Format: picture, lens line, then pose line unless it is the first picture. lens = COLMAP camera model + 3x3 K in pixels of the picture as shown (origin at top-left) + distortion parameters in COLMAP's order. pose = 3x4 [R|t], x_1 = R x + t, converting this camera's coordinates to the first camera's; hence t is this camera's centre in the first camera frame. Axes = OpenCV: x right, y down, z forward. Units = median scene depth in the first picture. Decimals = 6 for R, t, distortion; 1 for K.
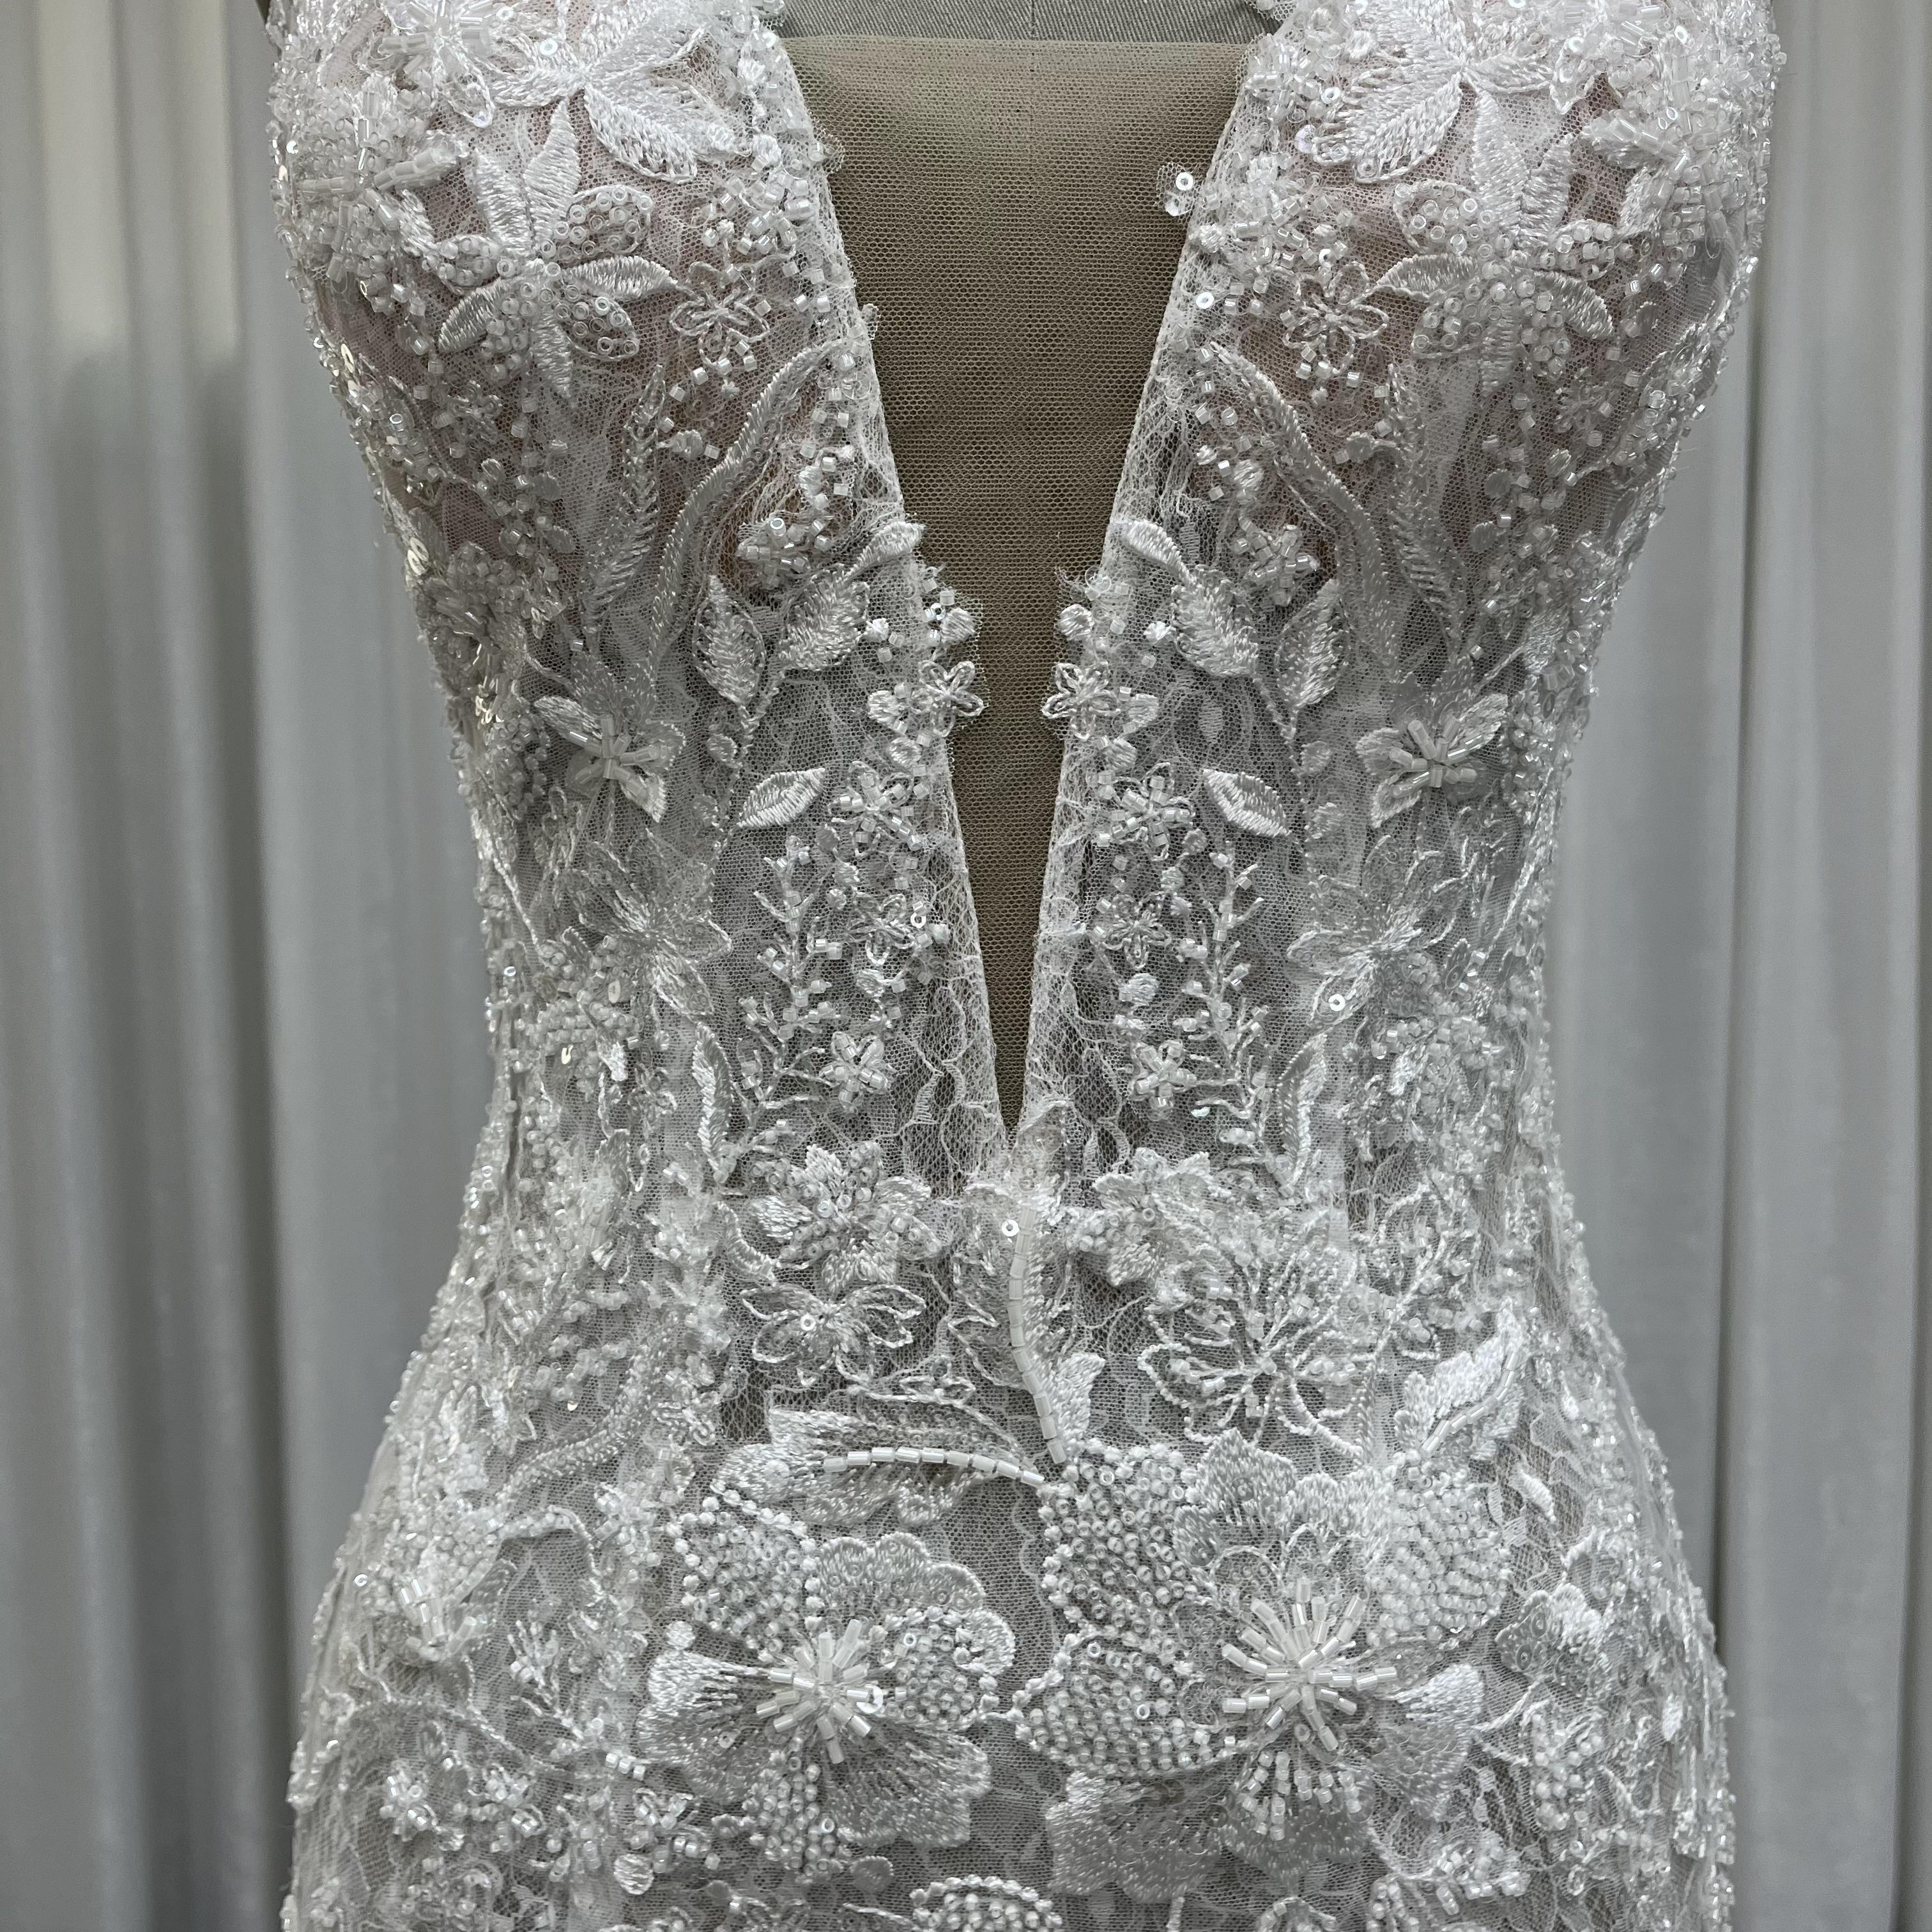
lens RADIAL K [[1967.5, 0, 988.1], [0, 1967.5, 976.5], [0, 0, 1]] dist [0.040984, 0.000000]
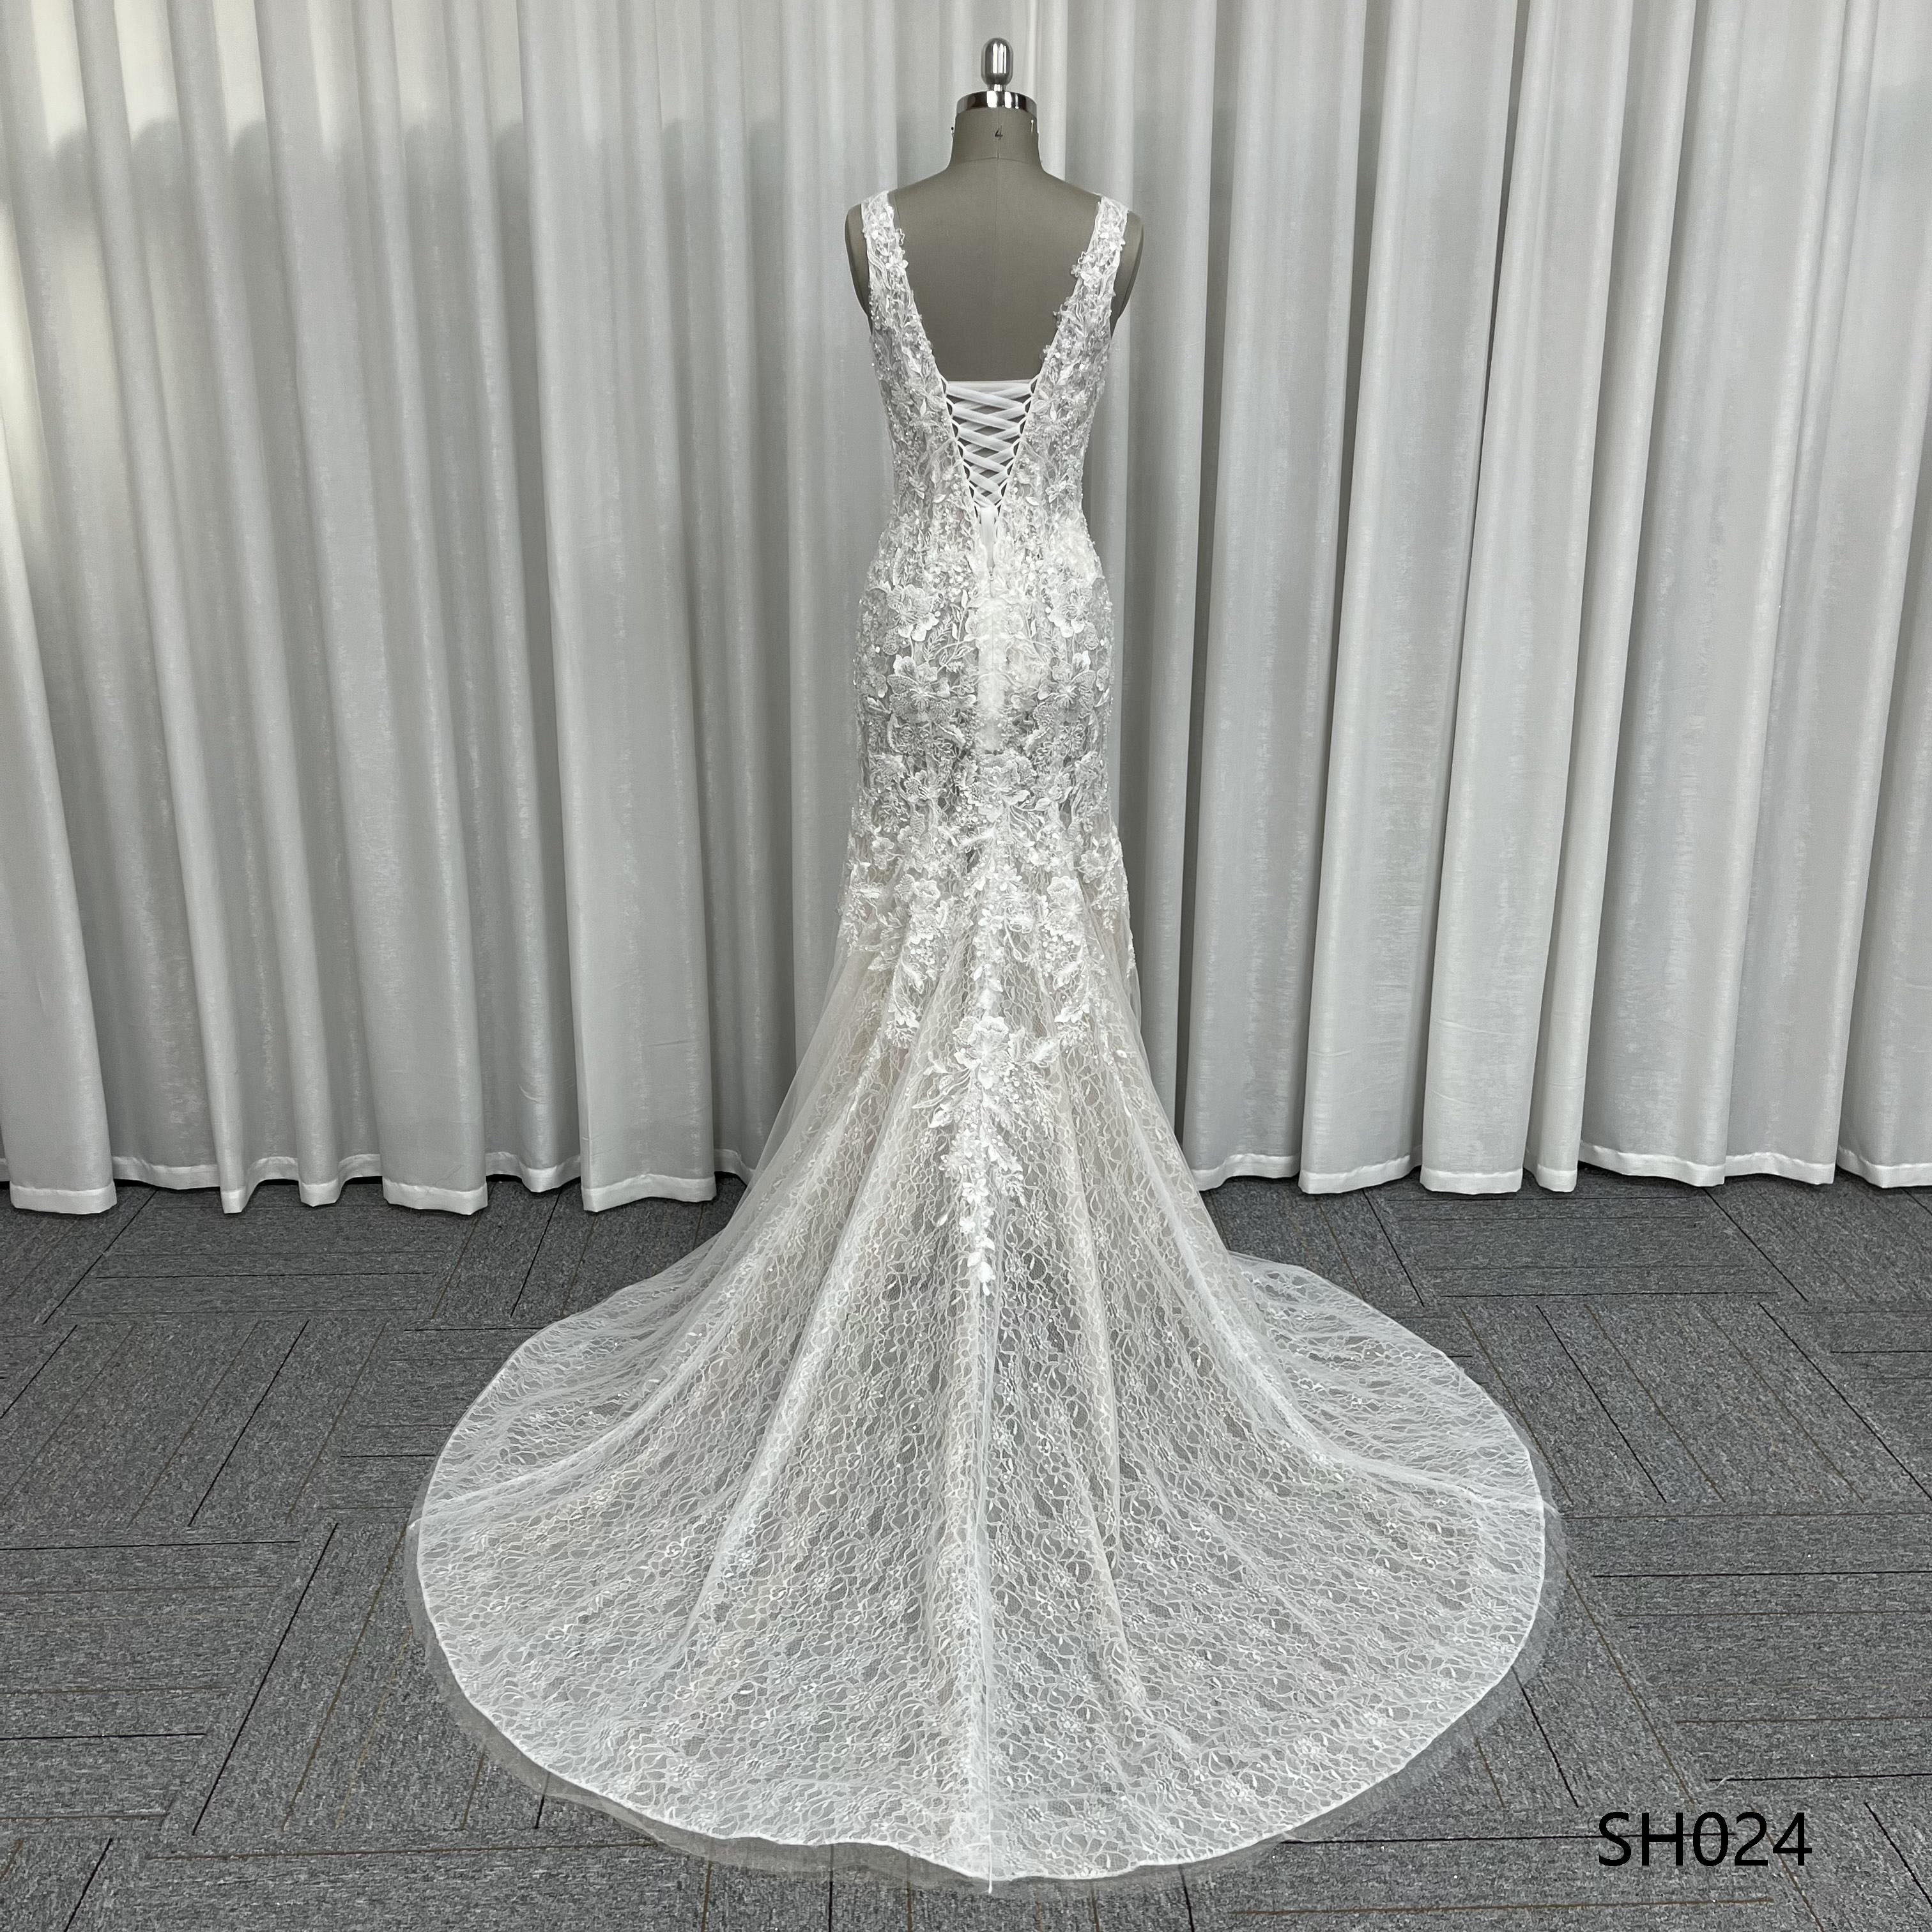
lens RADIAL K [[1967.5, 0, 955.0], [0, 1967.5, 971.1], [0, 0, 1]] dist [0.040984, 0.000000]
pose [[0.999803, 0.019834, -0.000811, -0.128157], [-0.019175, 0.975523, 0.219059, -0.108754], [0.005136, -0.219000, 0.975711, -3.231798]]
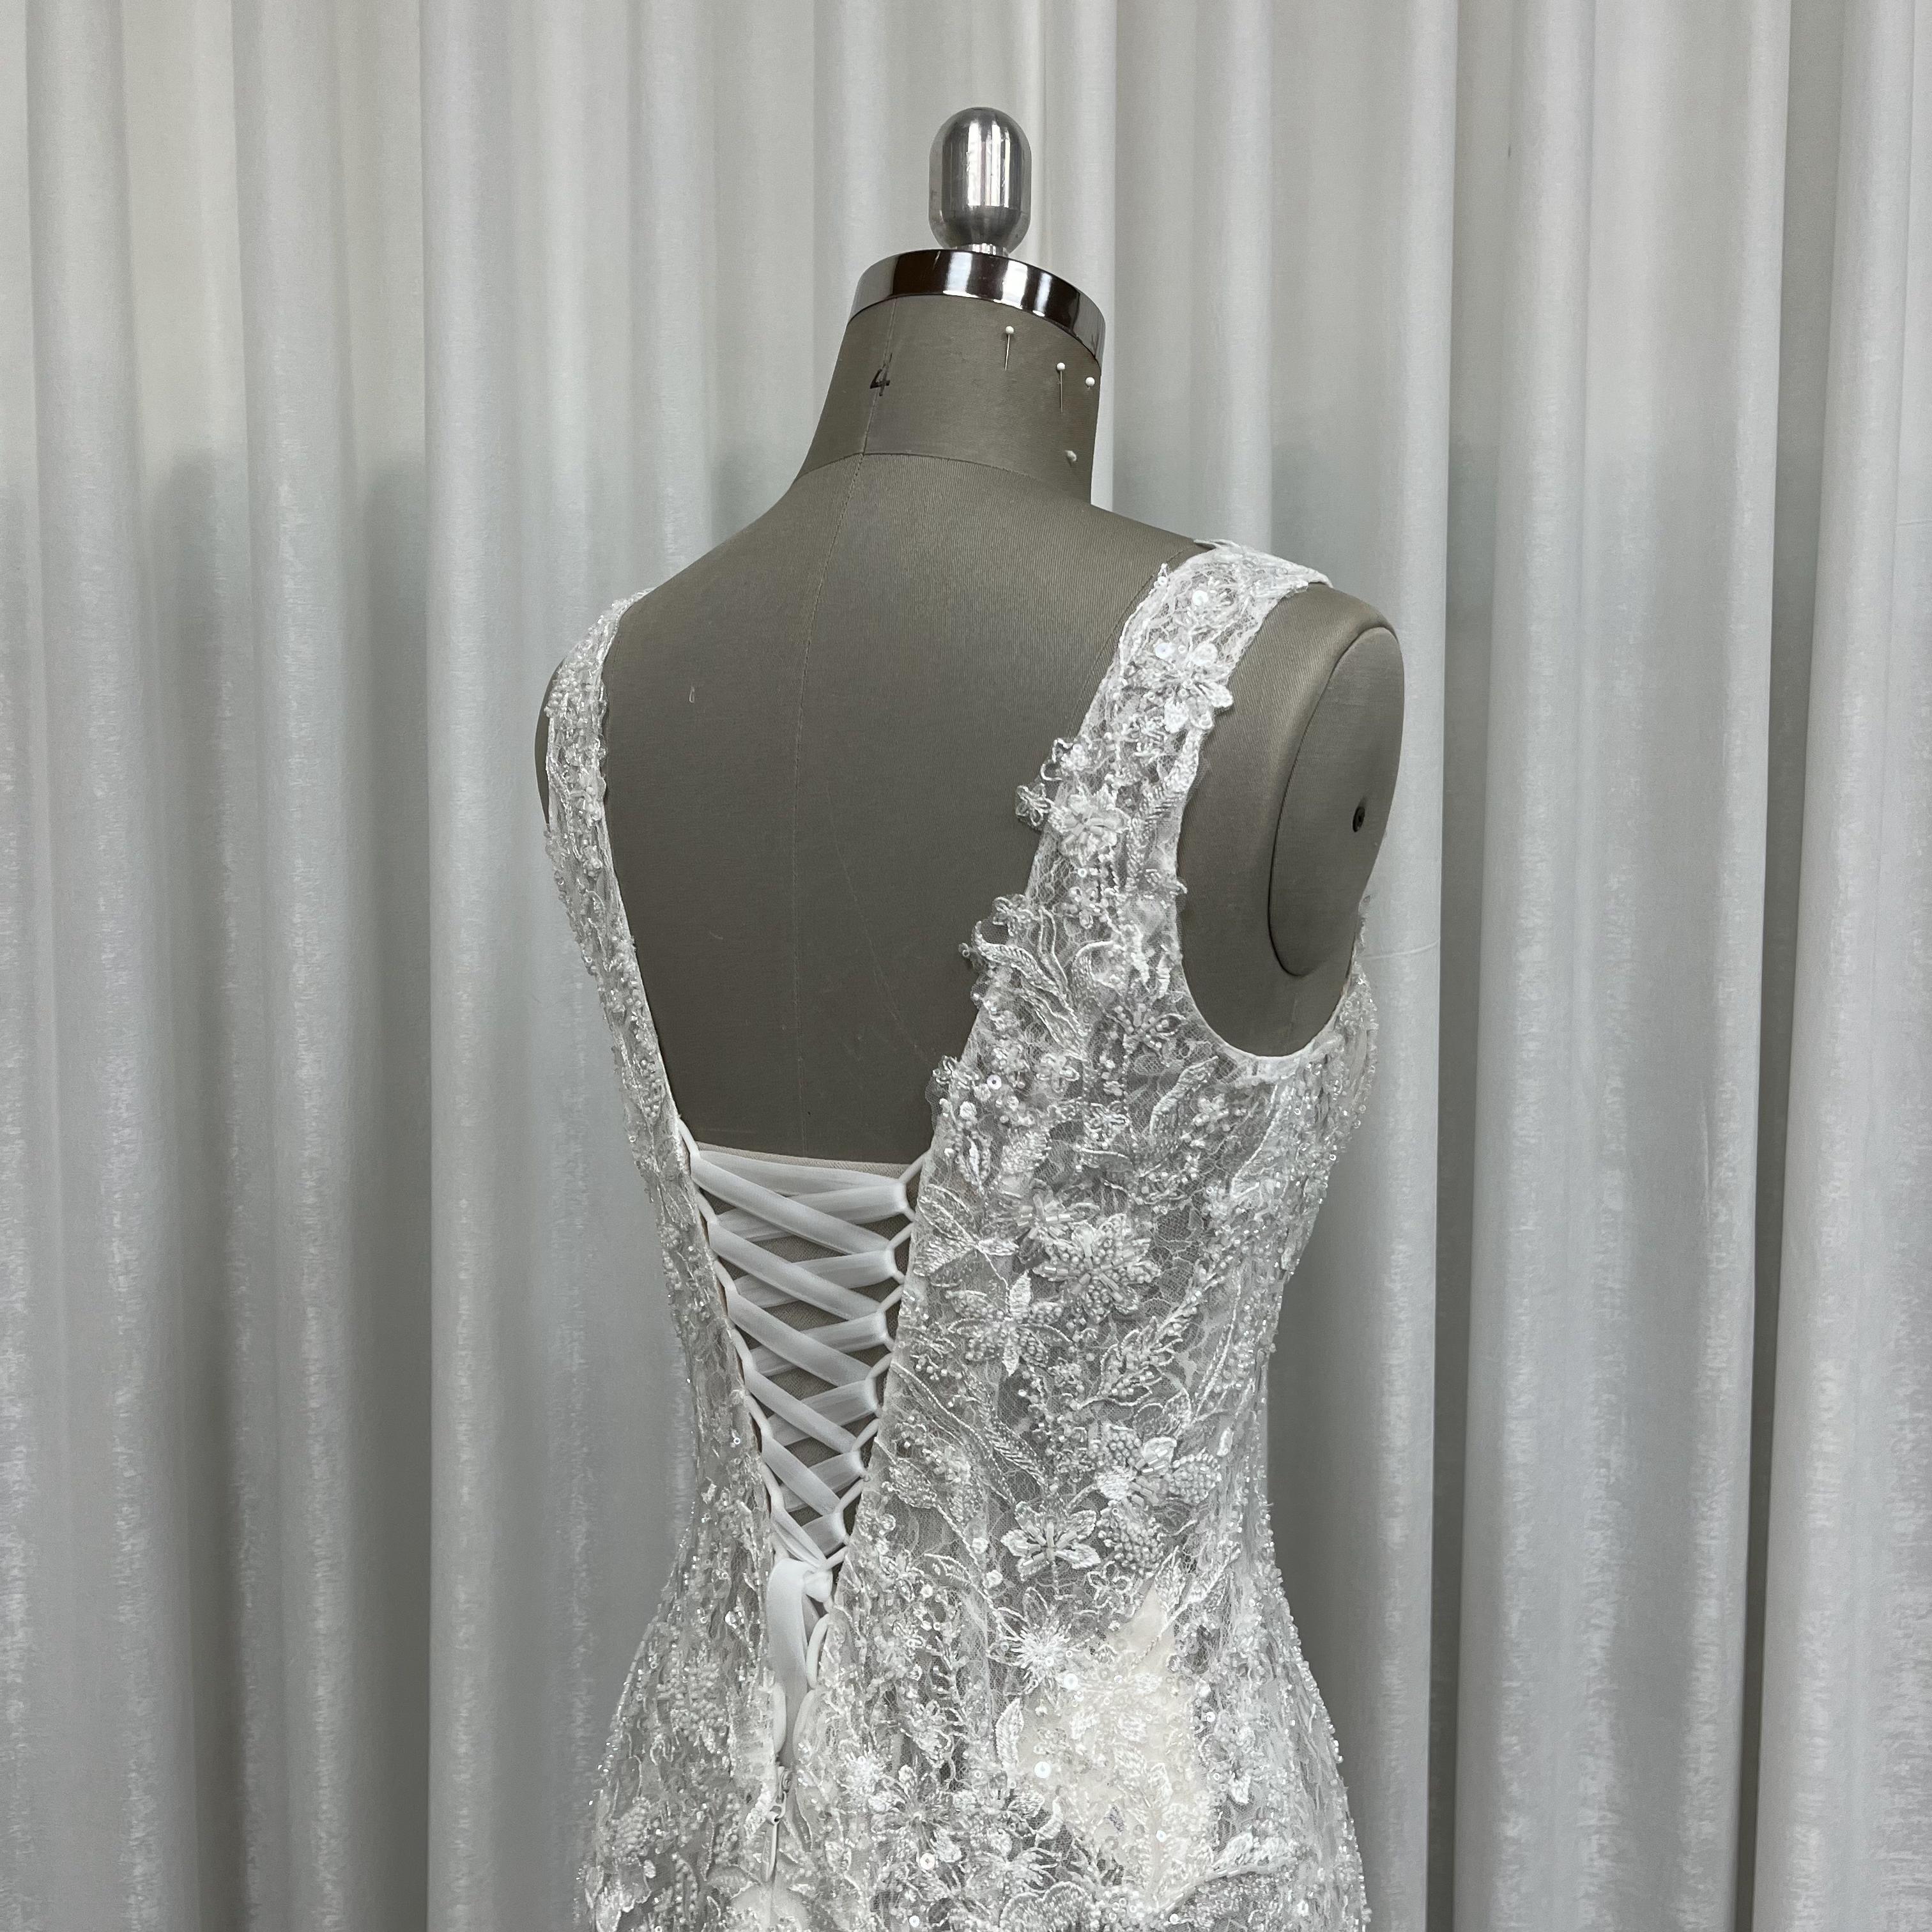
lens RADIAL K [[1967.5, 0, 1007.5], [0, 1967.5, 982.6], [0, 0, 1]] dist [0.040984, 0.000000]
pose [[0.788866, 0.066152, -0.610994, 1.307399], [-0.078547, 0.996889, 0.006519, -0.803611], [0.609524, 0.042850, 0.791608, 2.346293]]
